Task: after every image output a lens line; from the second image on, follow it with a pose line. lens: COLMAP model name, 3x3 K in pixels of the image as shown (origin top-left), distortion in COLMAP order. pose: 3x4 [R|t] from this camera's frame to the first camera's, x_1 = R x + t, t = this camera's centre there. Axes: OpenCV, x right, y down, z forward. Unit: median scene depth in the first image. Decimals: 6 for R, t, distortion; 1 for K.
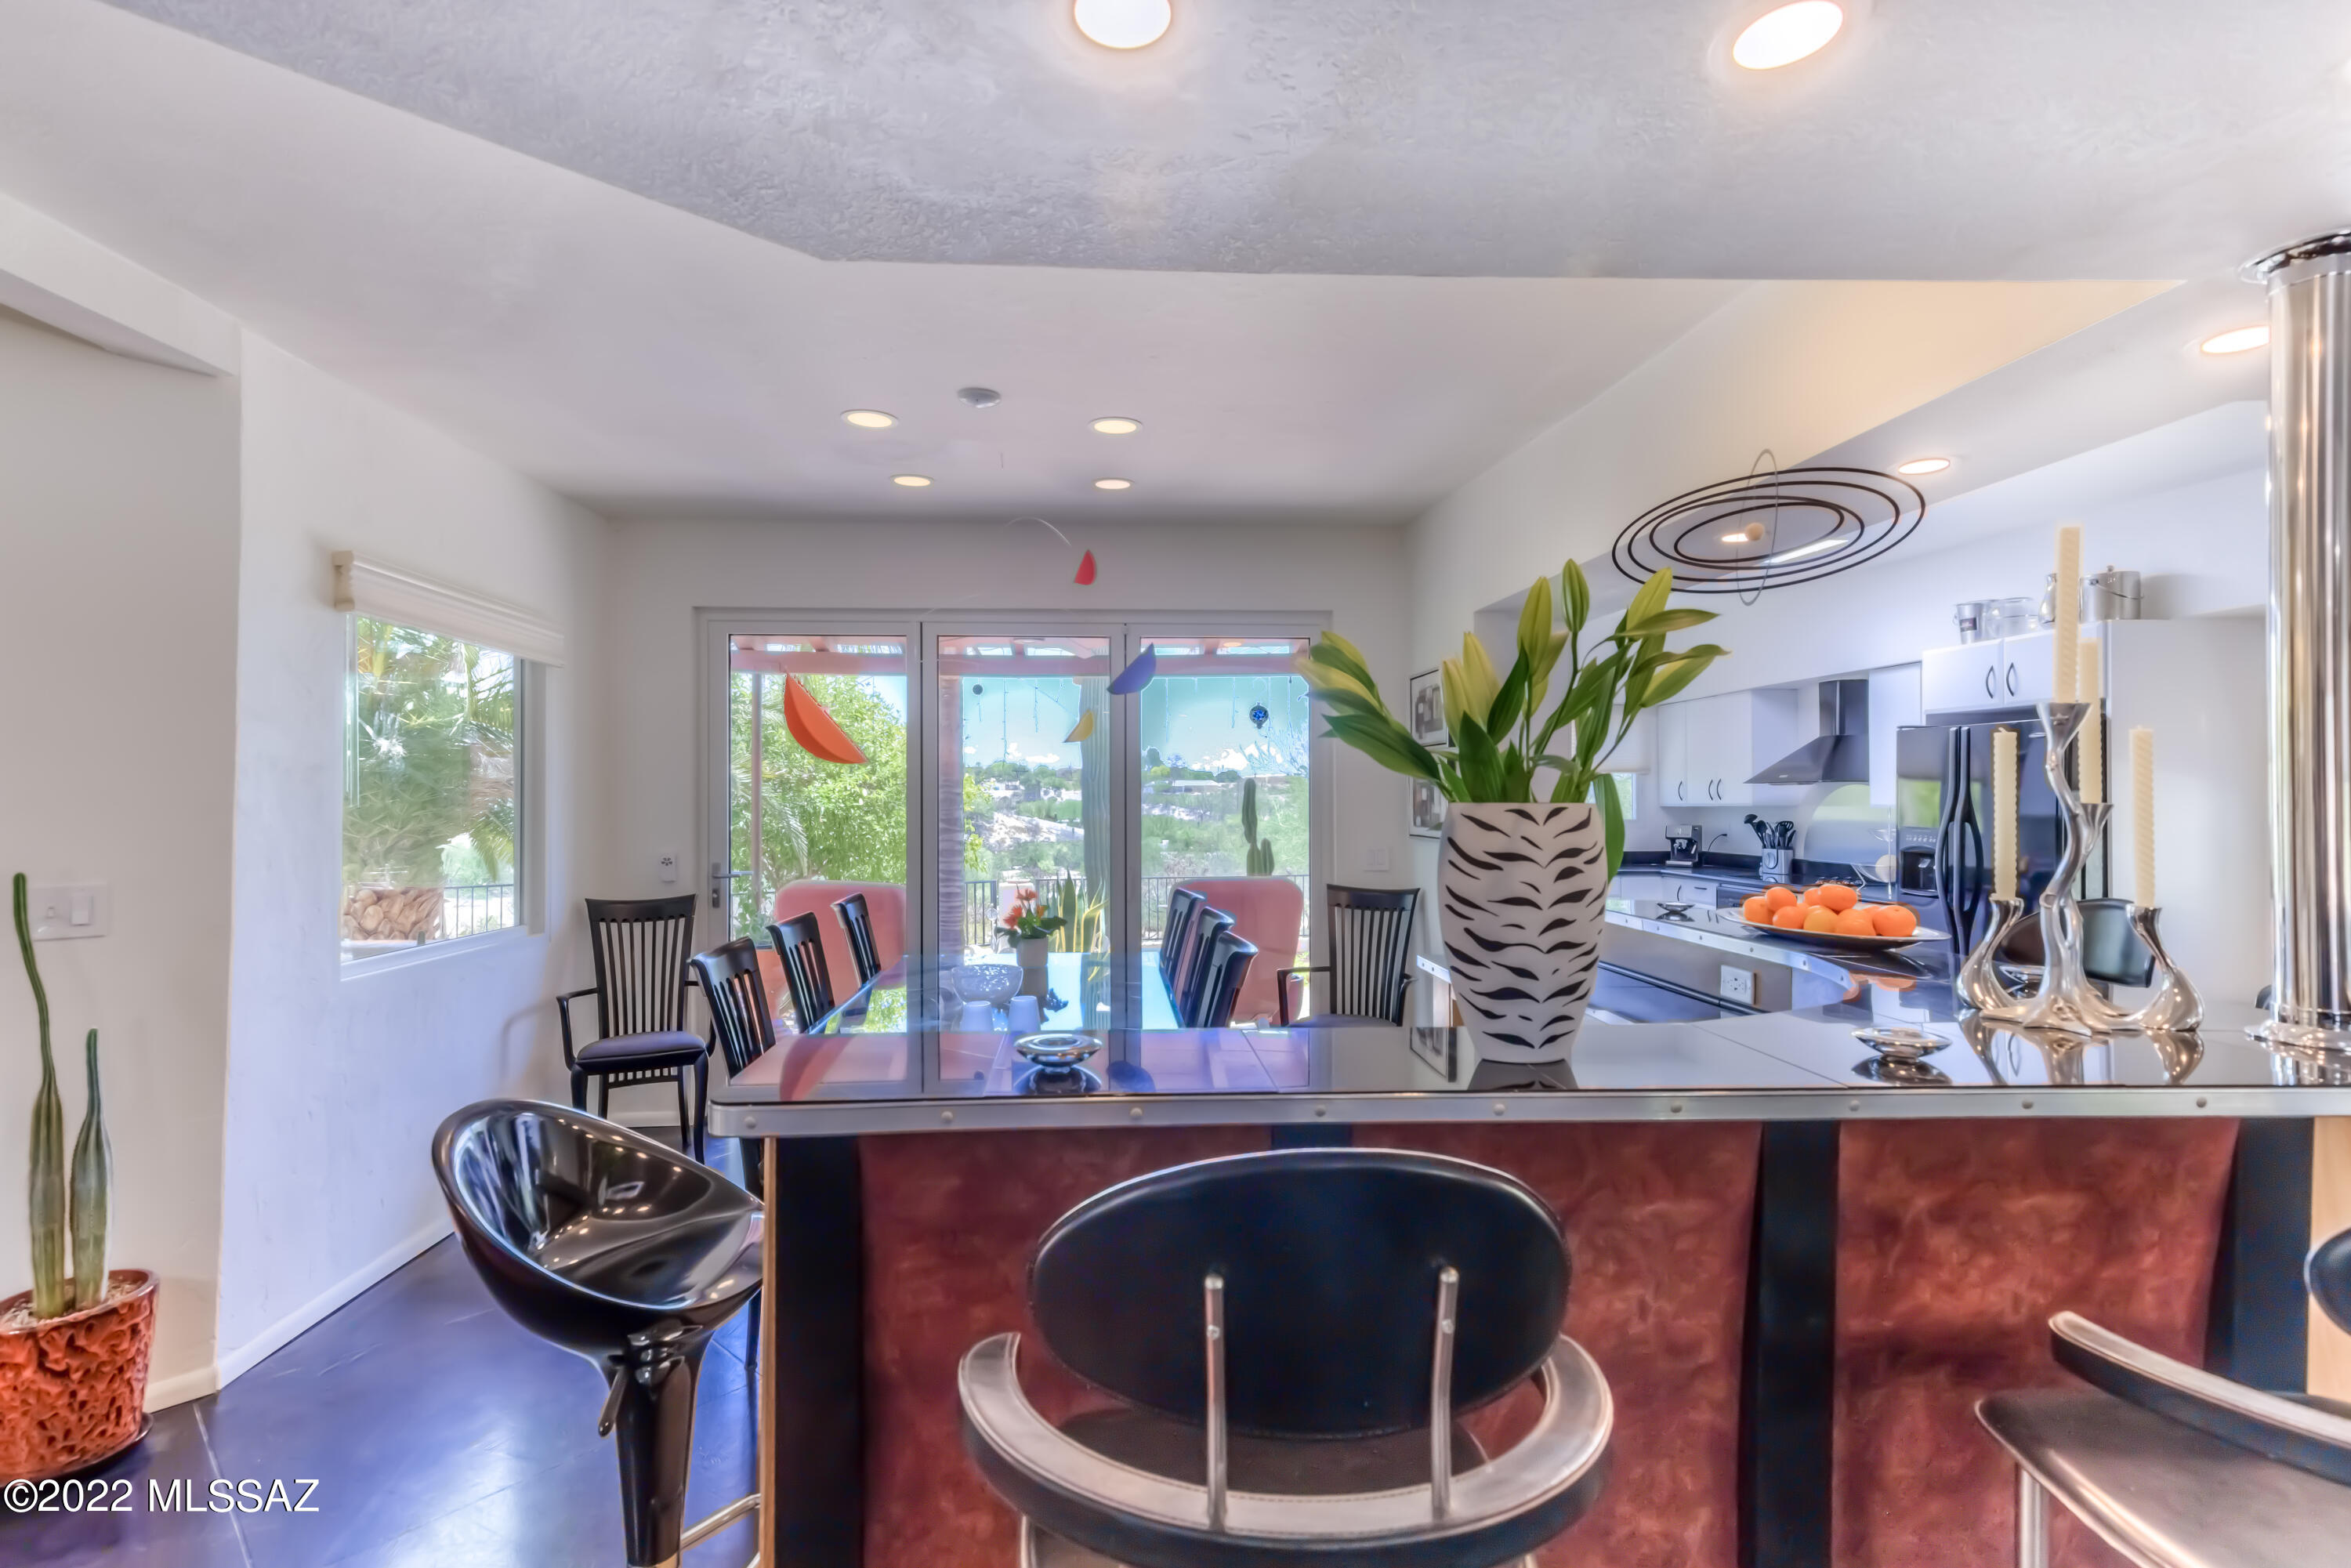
lens RADIAL K [[1080.9, 0, 1178.8], [0, 1080.9, 787.3], [0, 0, 1]] dist [0.015904, 0.000850]
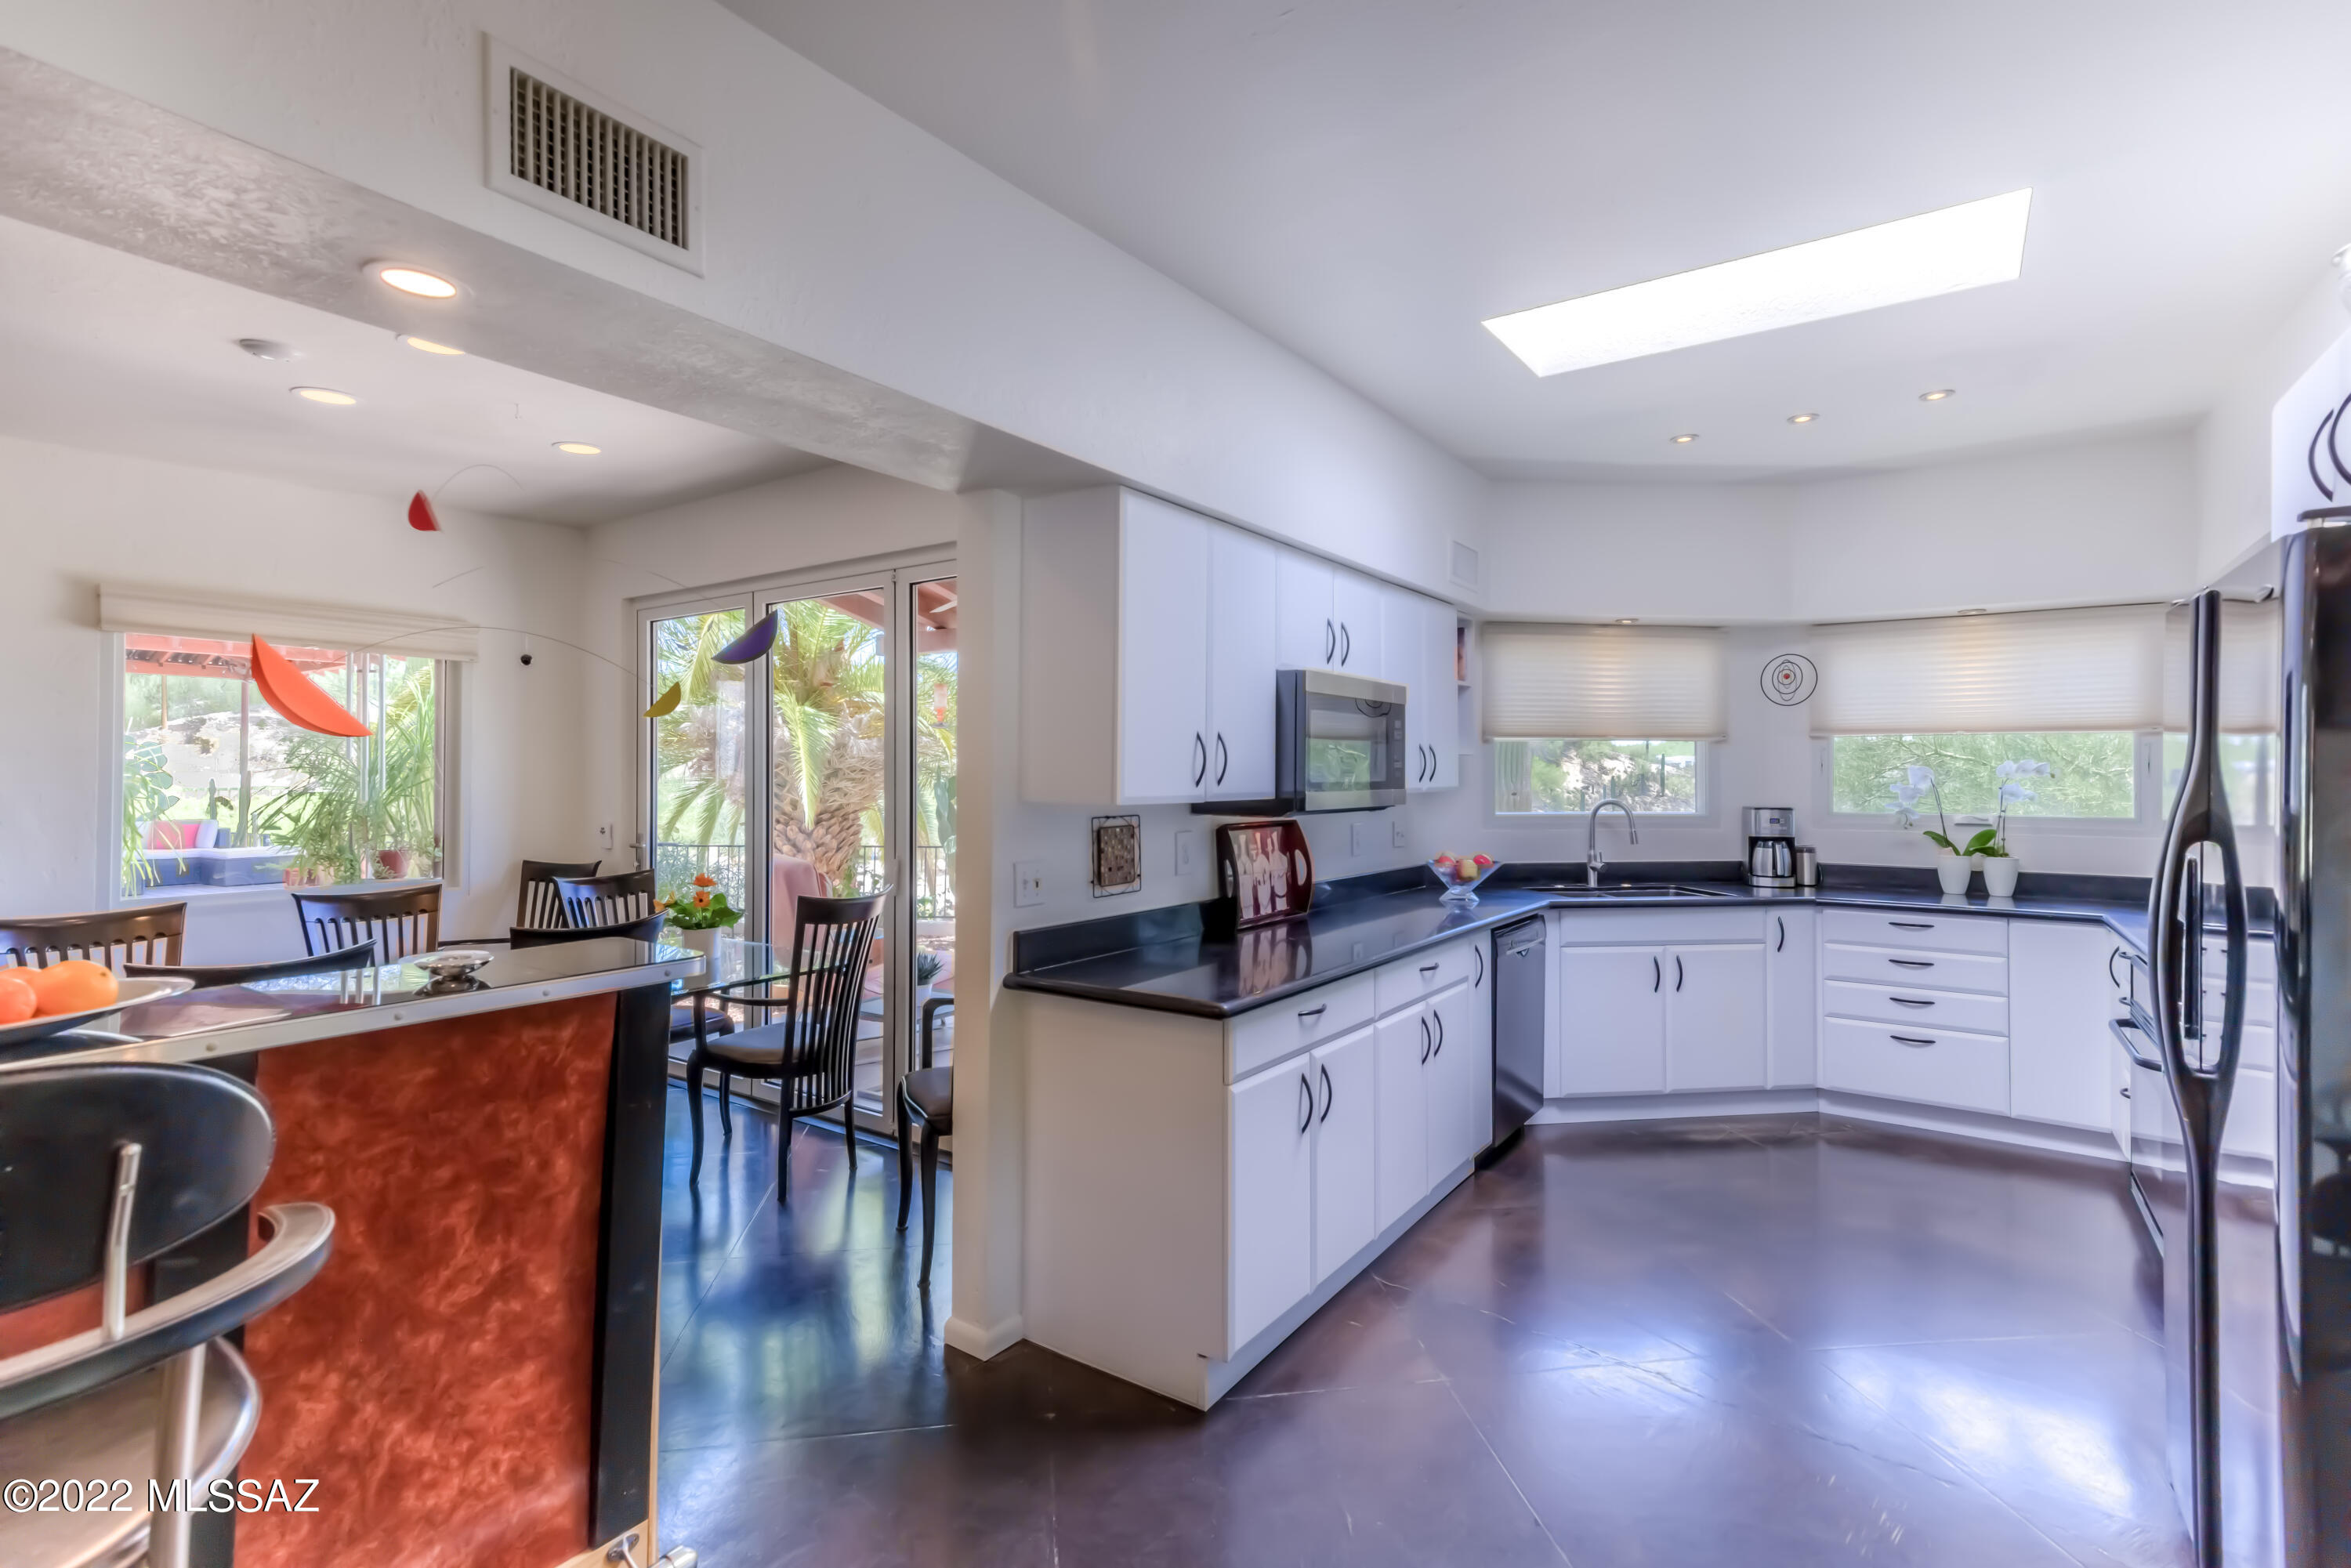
lens RADIAL K [[1080.9, 0, 1187.2], [0, 1080.9, 768.8], [0, 0, 1]] dist [0.015904, 0.000850]
pose [[0.783587, 0.000913, -0.621281, 0.745635], [0.001055, 0.999996, 0.002799, 0.002924], [0.621281, -0.002849, 0.783583, 0.540798]]
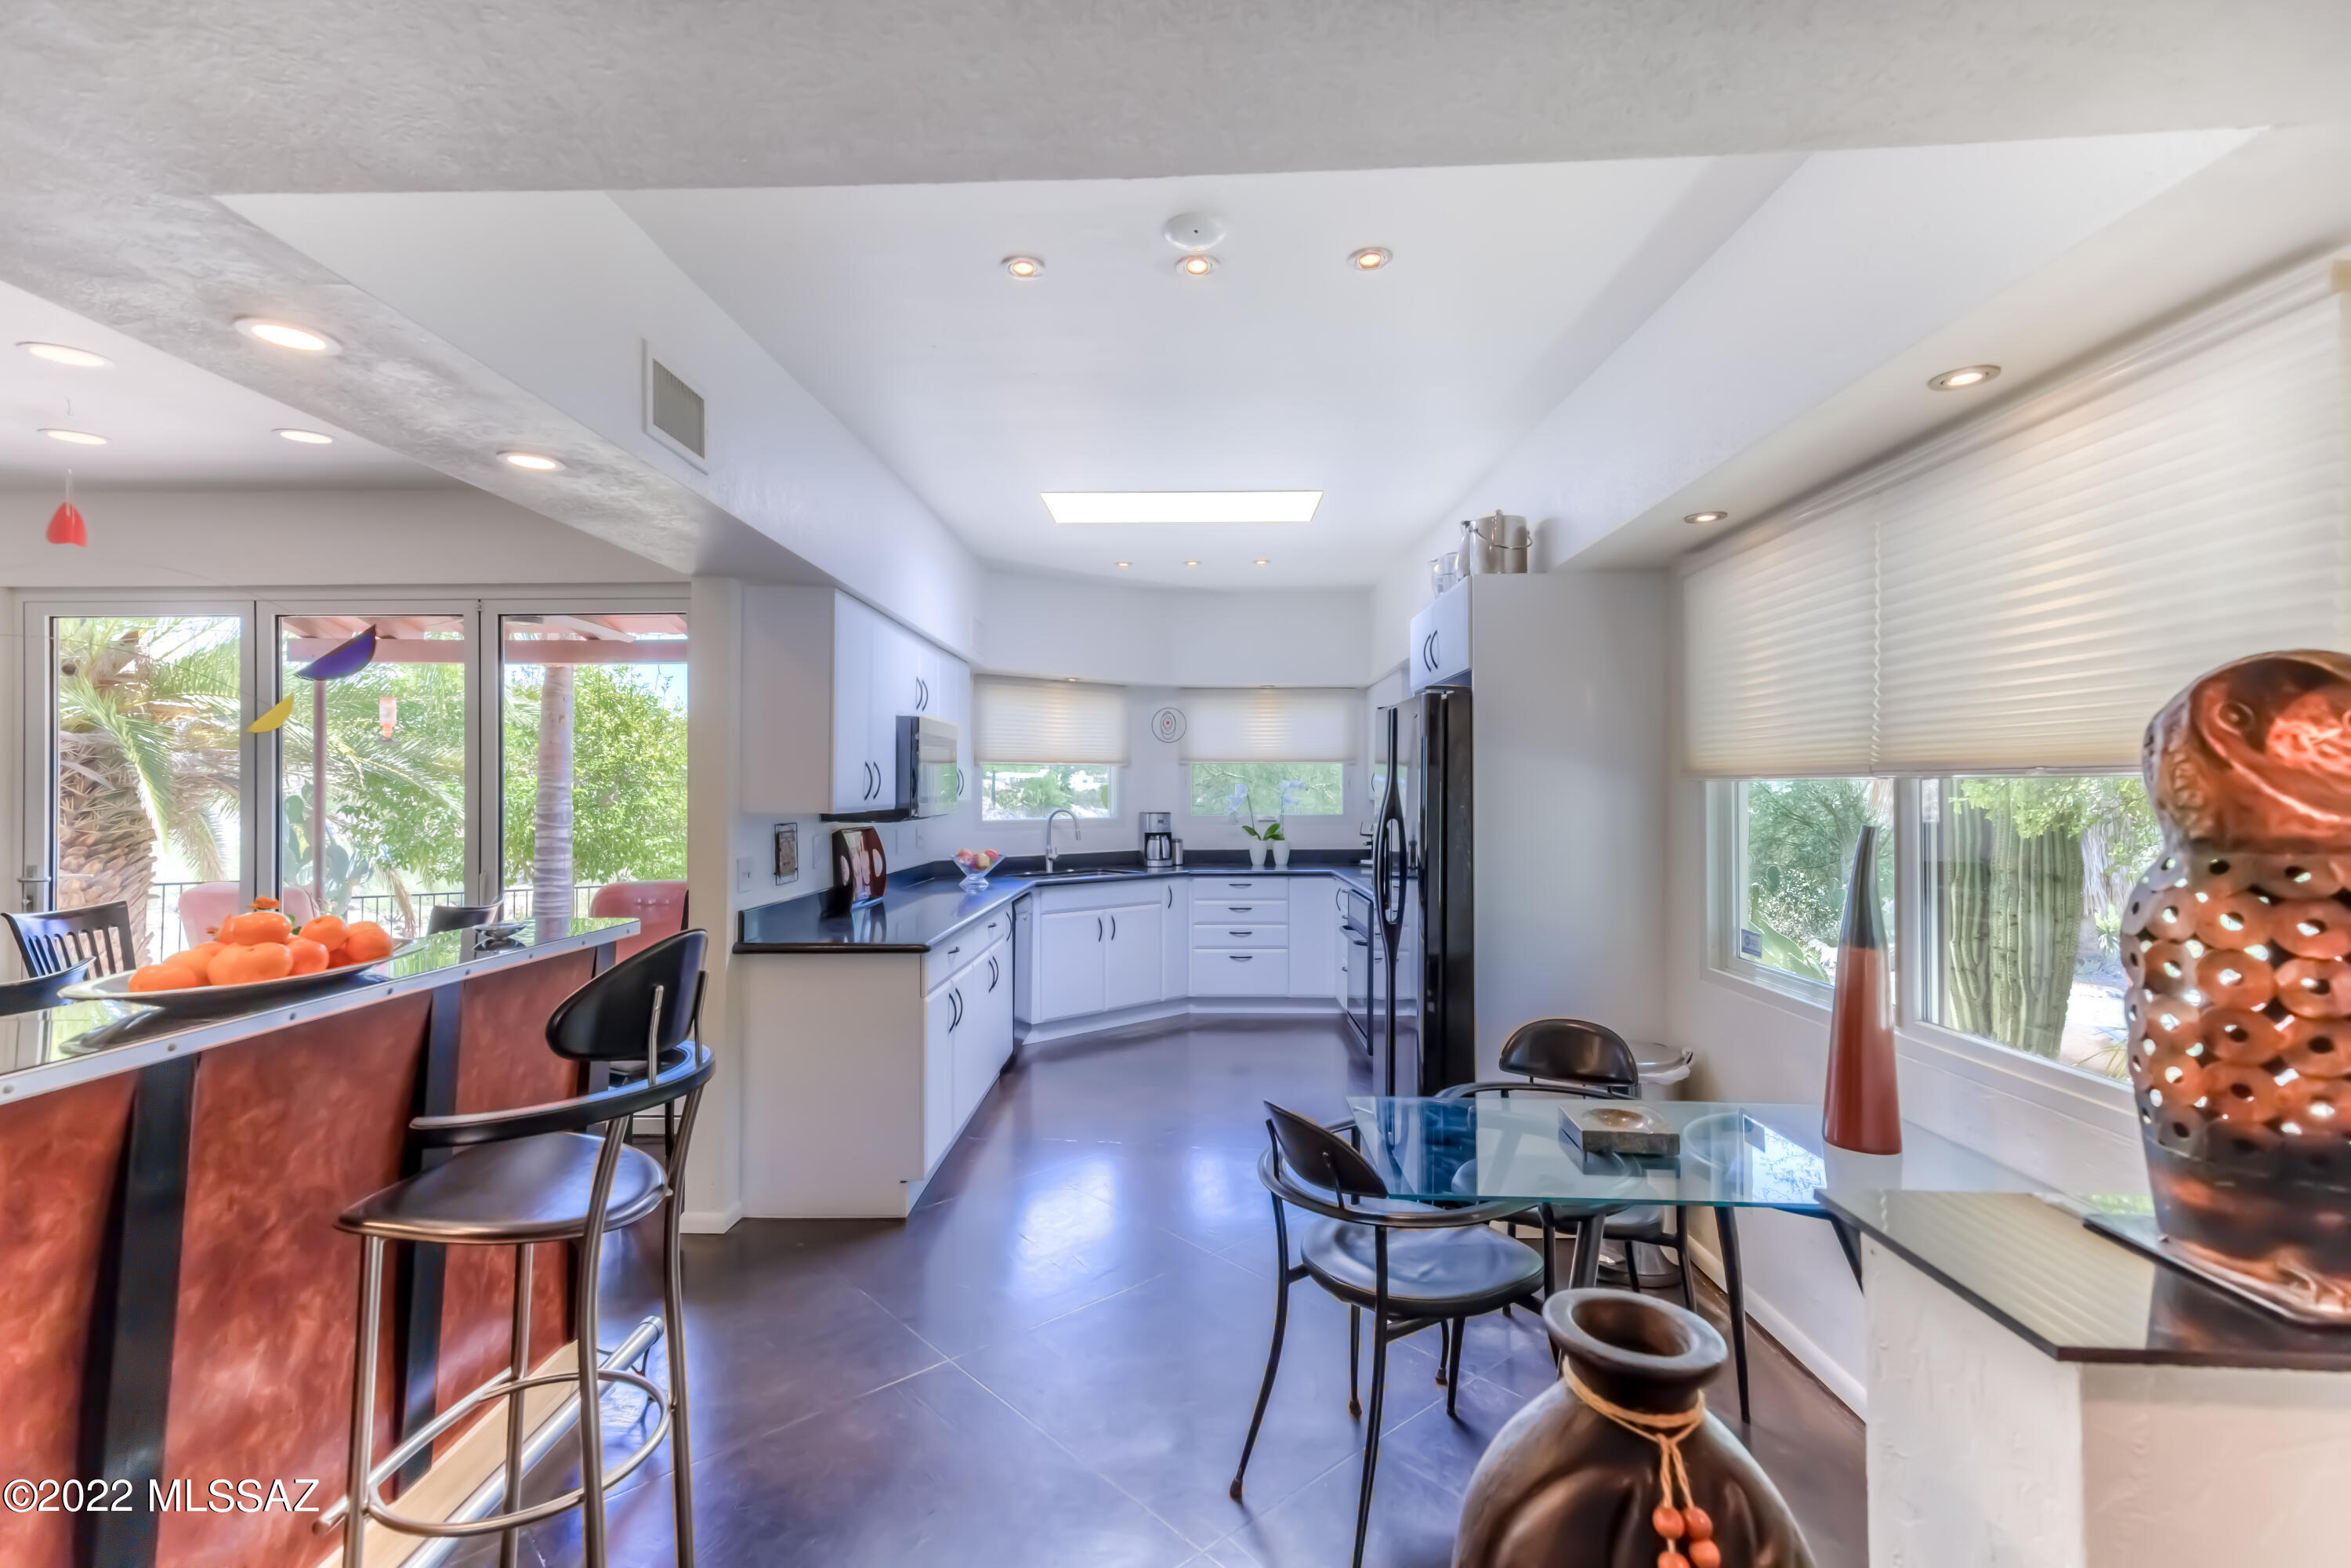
lens RADIAL K [[1080.9, 0, 1169.0], [0, 1080.9, 808.7], [0, 0, 1]] dist [0.015904, 0.000850]
pose [[0.996117, 0.001334, -0.088024, 0.679673], [0.001026, 0.999641, 0.026758, -0.002272], [0.088028, -0.026745, 0.995759, 0.168295]]
